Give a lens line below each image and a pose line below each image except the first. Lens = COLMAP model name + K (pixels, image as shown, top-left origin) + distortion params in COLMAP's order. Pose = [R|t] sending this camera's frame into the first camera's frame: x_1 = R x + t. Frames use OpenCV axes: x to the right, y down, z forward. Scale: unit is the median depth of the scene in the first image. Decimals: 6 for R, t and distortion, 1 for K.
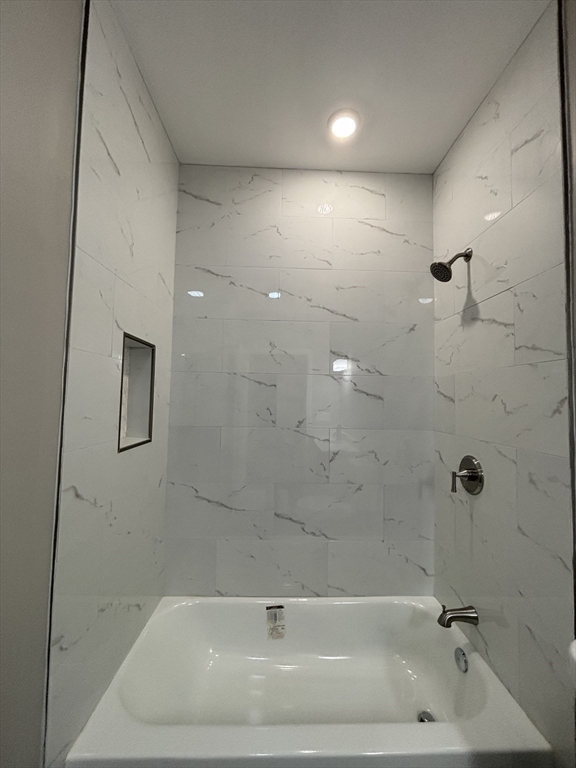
lens RADIAL K [[307.9, 0, 287.6], [0, 307.9, 383.5], [0, 0, 1]] dist [-0.000543, -0.000568]
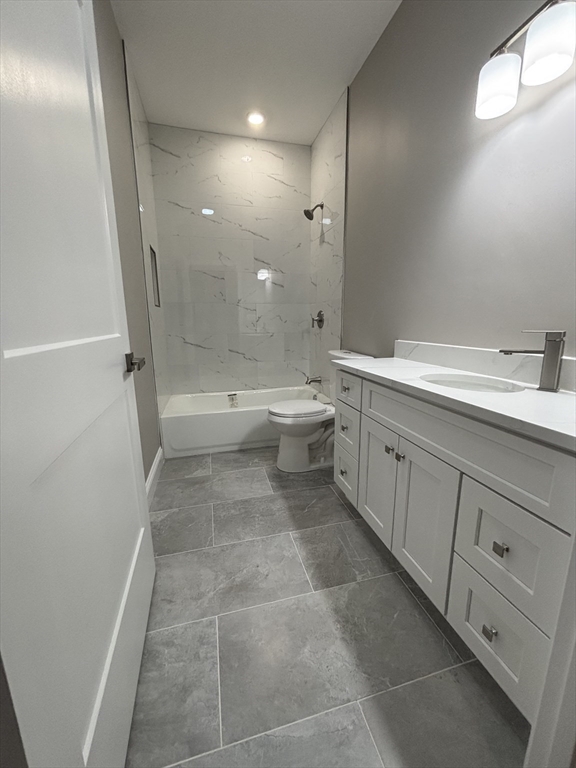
lens RADIAL K [[307.9, 0, 285.6], [0, 307.9, 384.7], [0, 0, 1]] dist [-0.000543, -0.000568]
pose [[0.974438, -0.074626, 0.211898, -0.116179], [0.016838, 0.964824, 0.262358, 0.136710], [-0.224023, -0.252083, 0.941418, -0.909902]]
